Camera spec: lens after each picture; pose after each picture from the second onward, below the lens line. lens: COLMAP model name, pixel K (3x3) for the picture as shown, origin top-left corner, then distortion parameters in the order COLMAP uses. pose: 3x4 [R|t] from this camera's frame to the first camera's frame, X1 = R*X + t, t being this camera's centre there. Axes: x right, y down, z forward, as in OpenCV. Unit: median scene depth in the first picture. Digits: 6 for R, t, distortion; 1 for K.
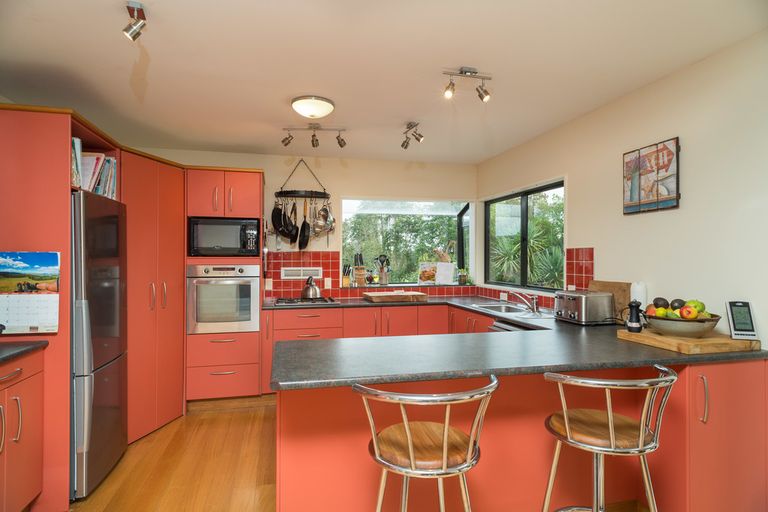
lens RADIAL K [[428.2, 0, 384.0], [0, 428.2, 256.0], [0, 0, 1]] dist [0.001196, 0.000062]
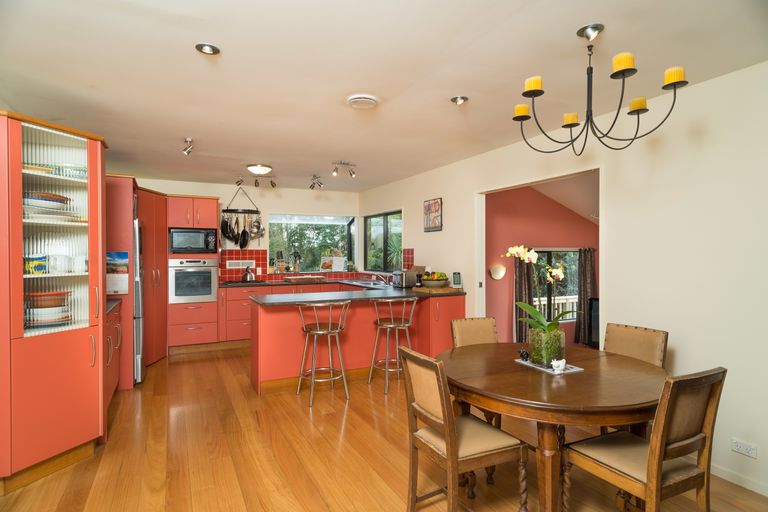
lens RADIAL K [[428.2, 0, 384.0], [0, 428.2, 256.0], [0, 0, 1]] dist [0.001196, 0.000062]
pose [[0.974604, -0.003952, 0.223898, -0.043642], [0.001460, 0.999935, 0.011294, -0.005093], [-0.223928, -0.010681, 0.974547, -0.571787]]
